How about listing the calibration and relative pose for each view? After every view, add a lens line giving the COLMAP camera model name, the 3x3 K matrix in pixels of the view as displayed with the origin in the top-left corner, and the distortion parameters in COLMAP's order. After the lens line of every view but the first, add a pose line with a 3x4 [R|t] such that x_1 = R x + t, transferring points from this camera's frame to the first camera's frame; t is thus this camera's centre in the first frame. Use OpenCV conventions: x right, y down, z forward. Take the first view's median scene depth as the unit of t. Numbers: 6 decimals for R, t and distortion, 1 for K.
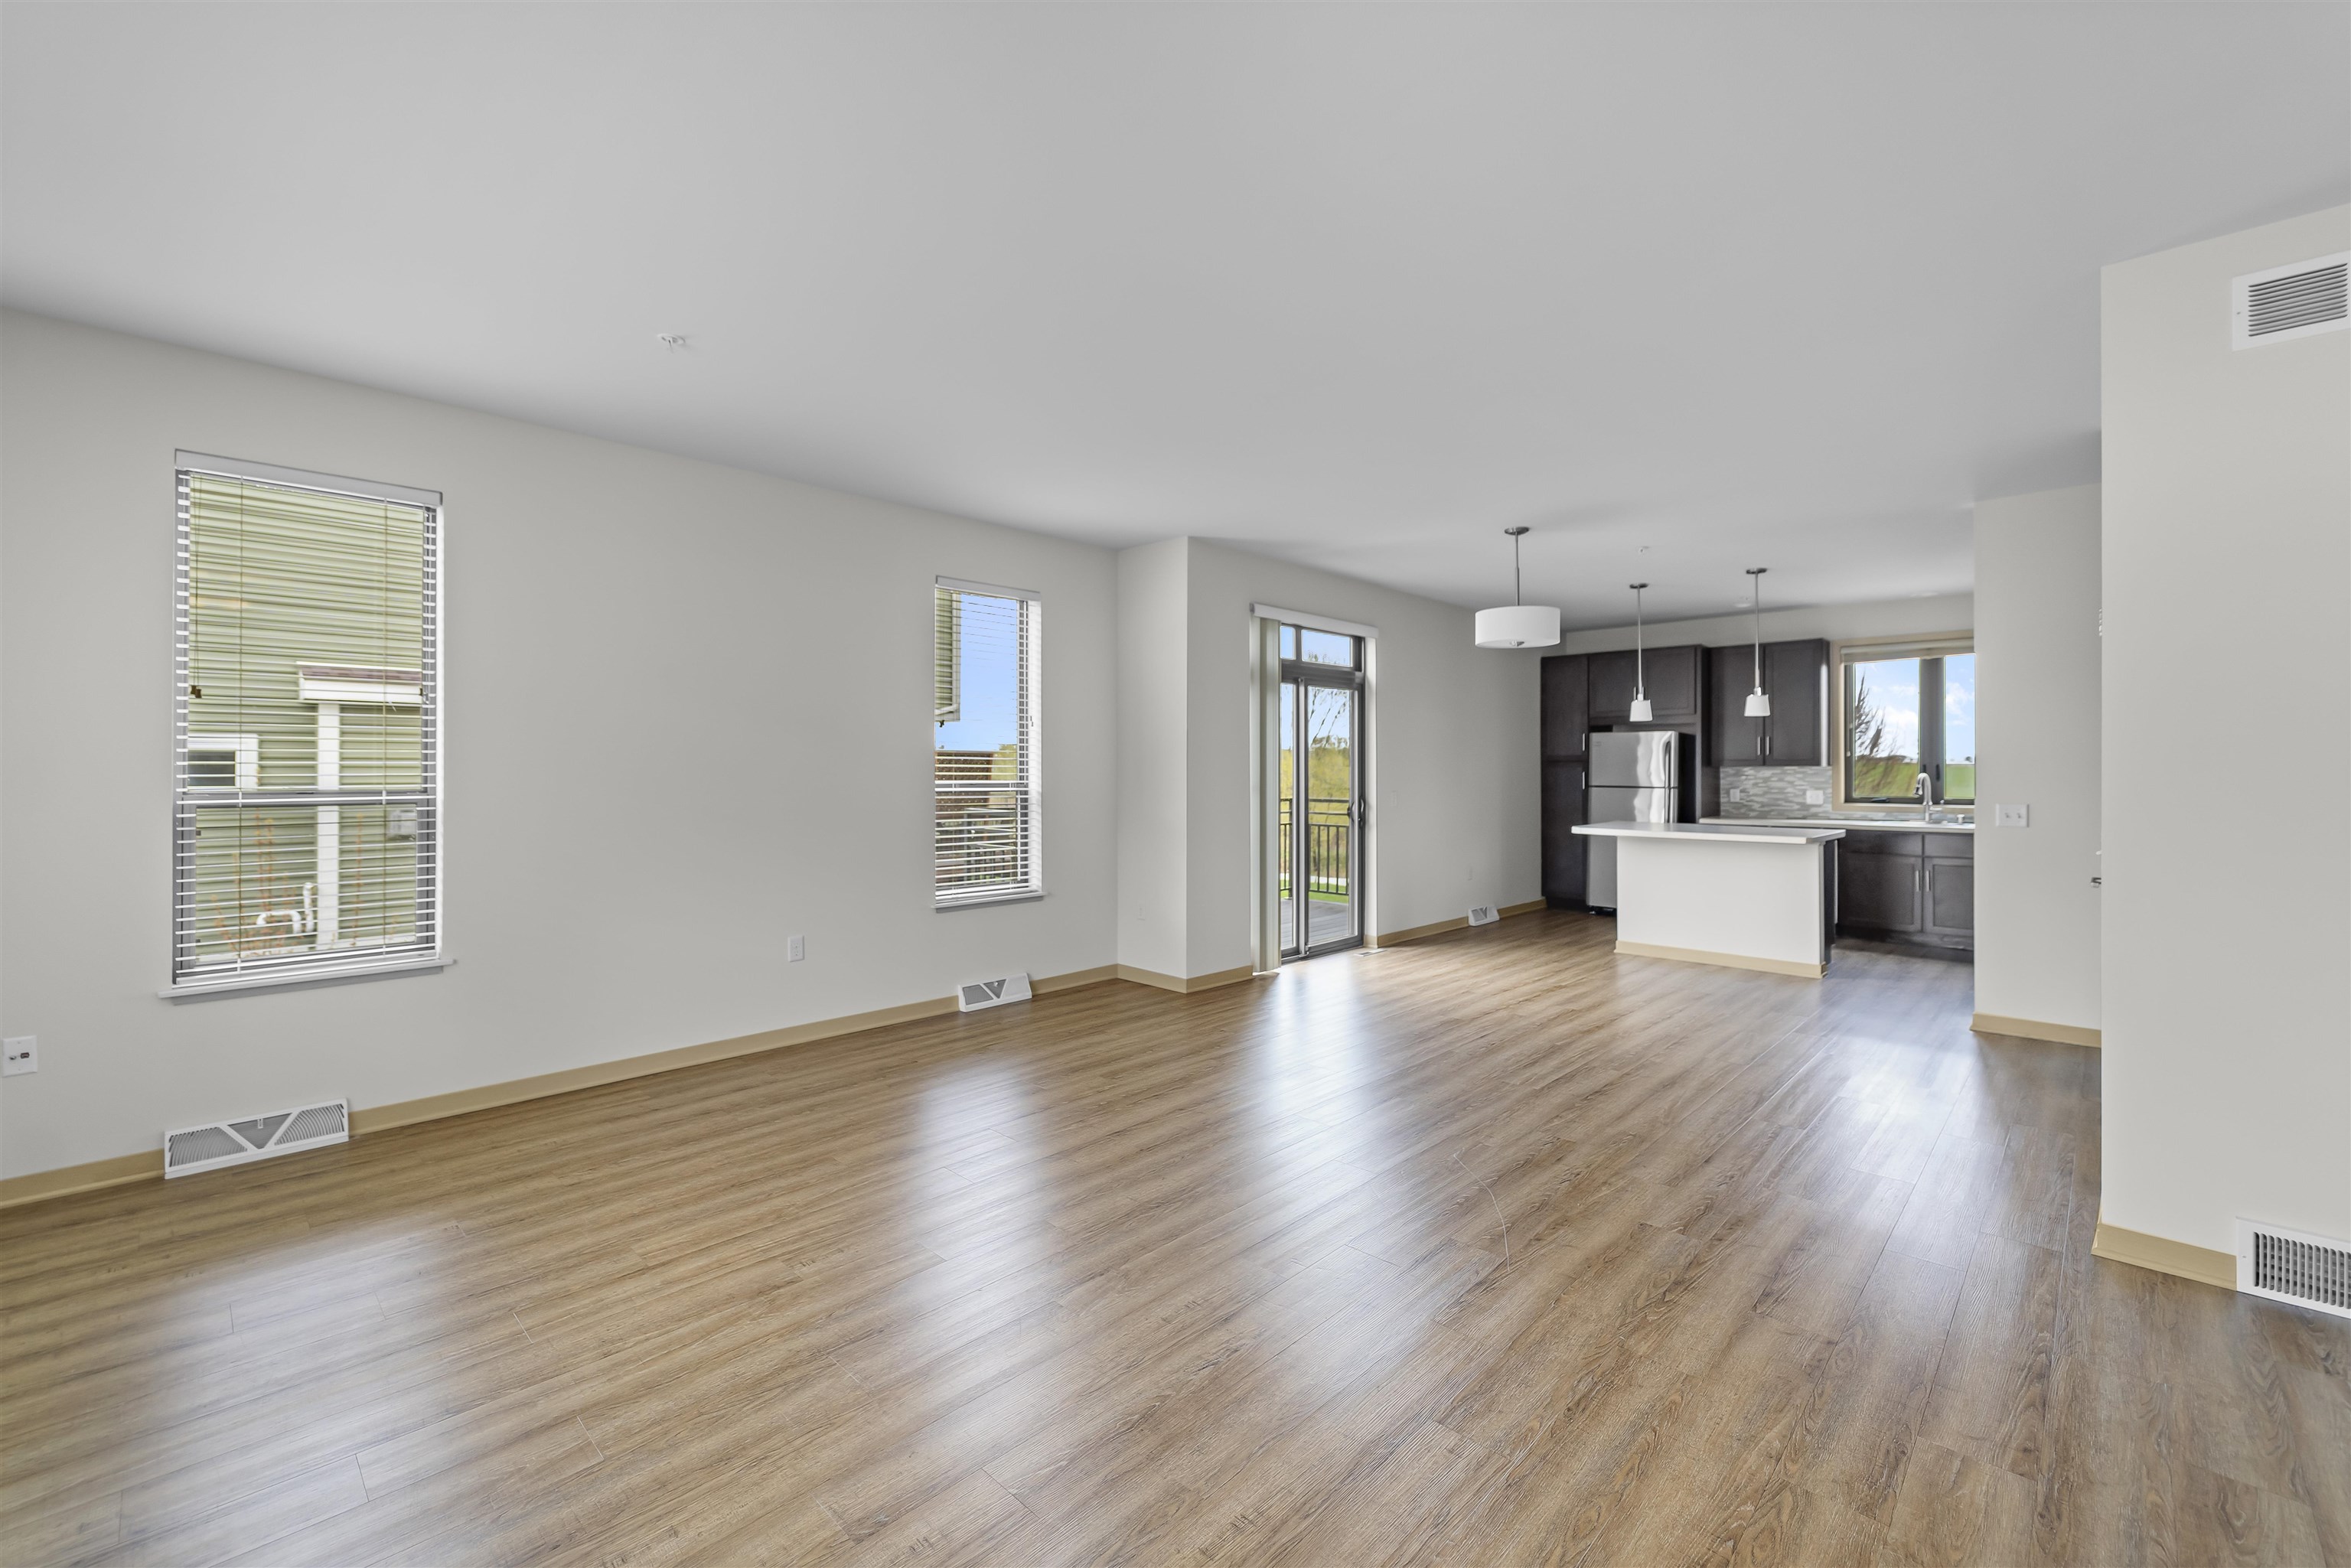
lens RADIAL K [[964.7, 0, 1175.5], [0, 964.7, 784.0], [0, 0, 1]] dist [0.001119, 0.000130]
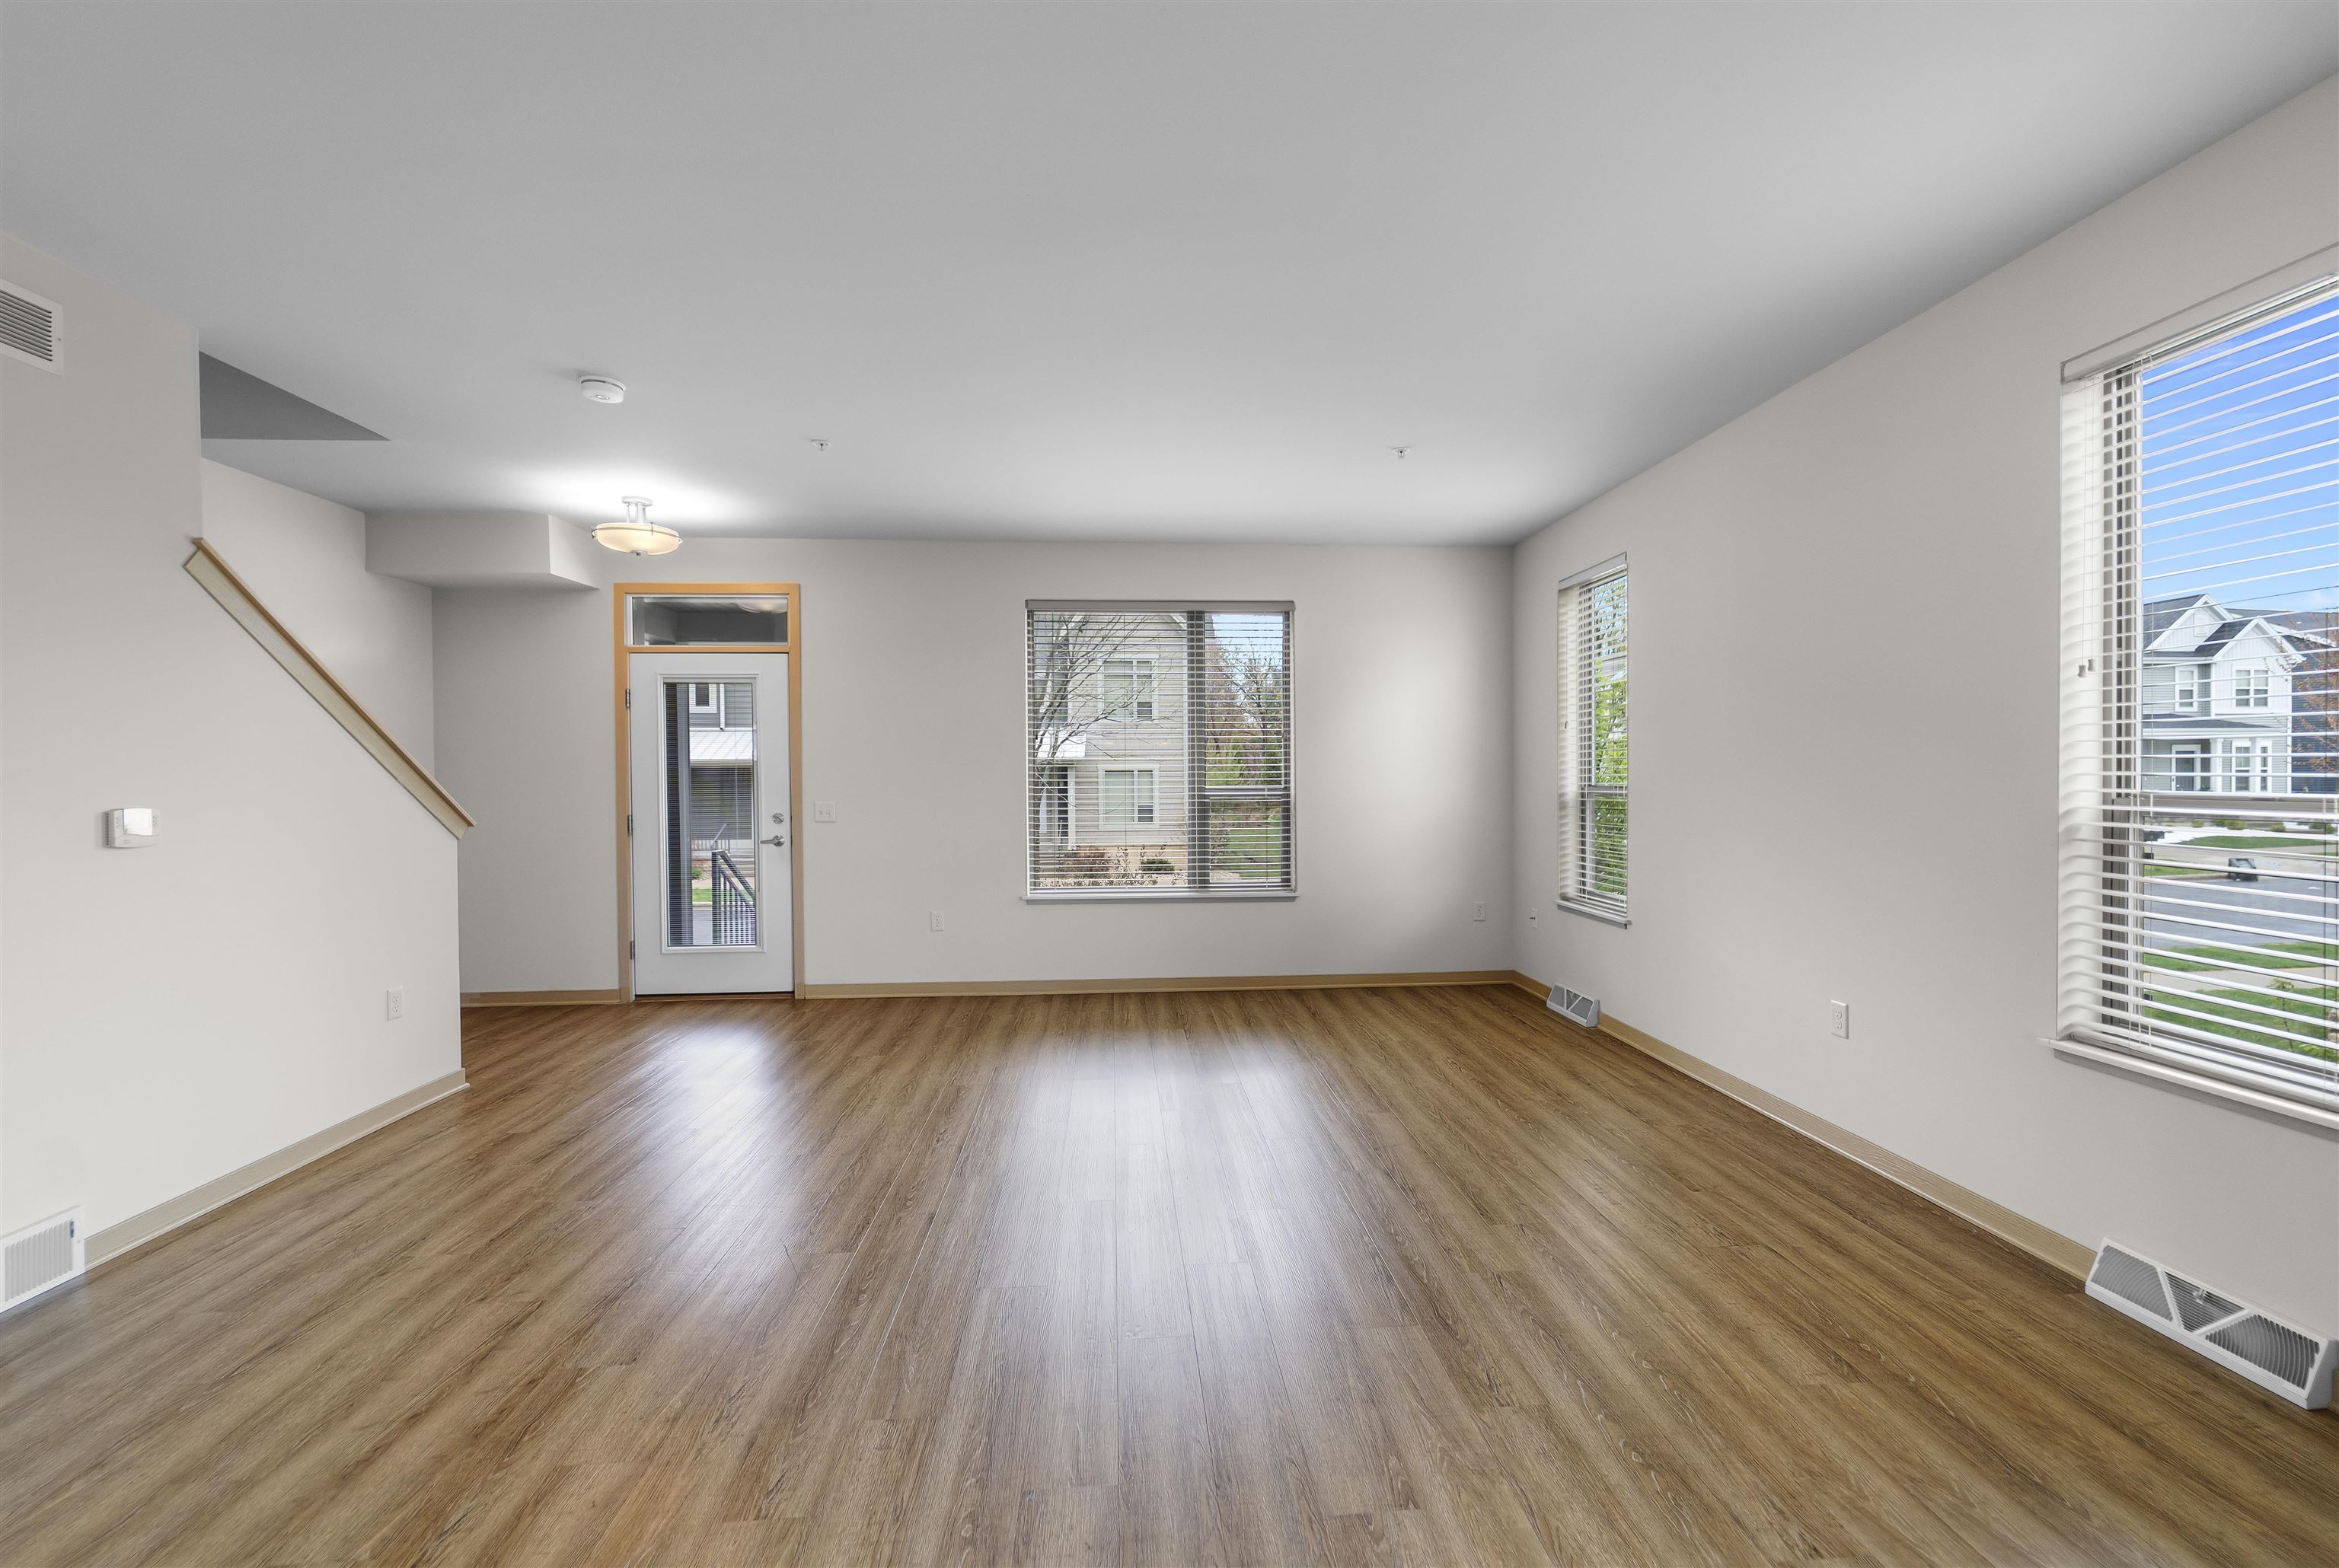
lens RADIAL K [[977.7, 0, 1182.0], [0, 977.7, 792.9], [0, 0, 1]] dist [0.009786, -0.000178]
pose [[-0.666602, 0.018656, -0.745180, 0.299722], [-0.002586, 0.999623, 0.027340, -0.009395], [0.745409, 0.020151, -0.666302, 0.718432]]
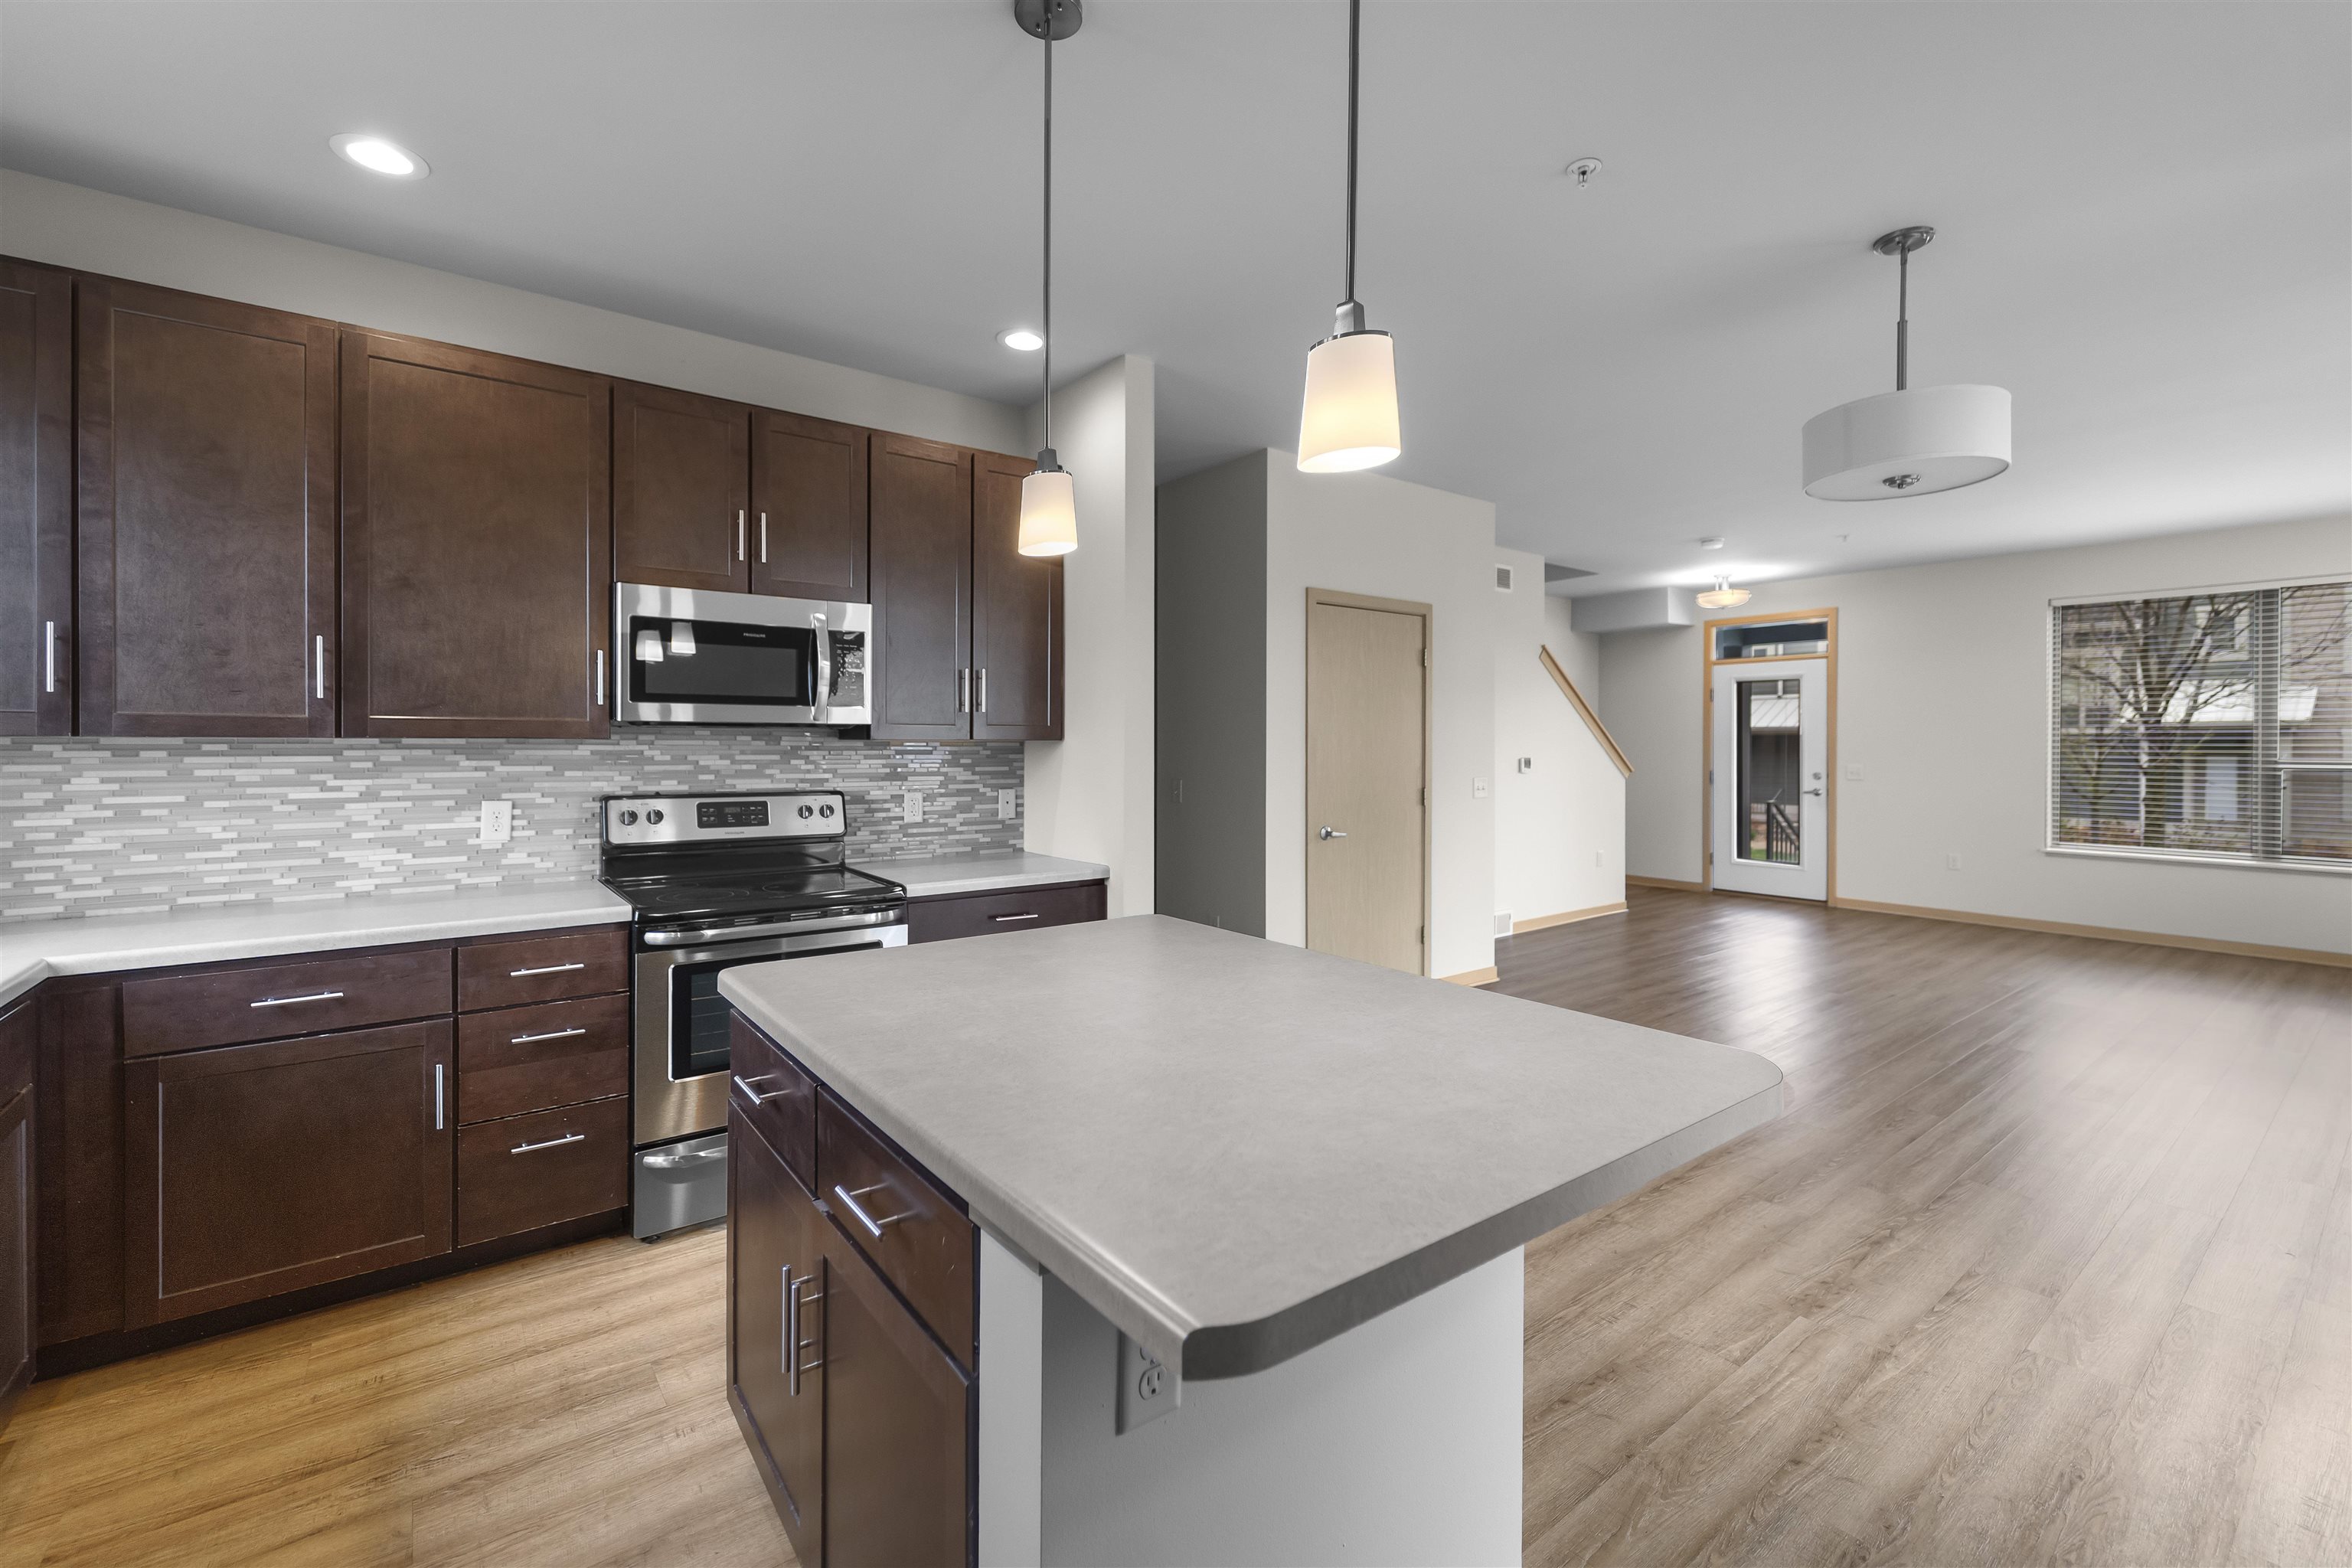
lens RADIAL K [[990.9, 0, 1172.0], [0, 990.9, 744.3], [0, 0, 1]] dist [0.007875, -0.000247]
pose [[-0.988894, -0.001130, 0.148621, 0.486083], [0.001003, 0.999898, 0.014281, -0.019496], [-0.148622, 0.014272, -0.988791, 1.176316]]
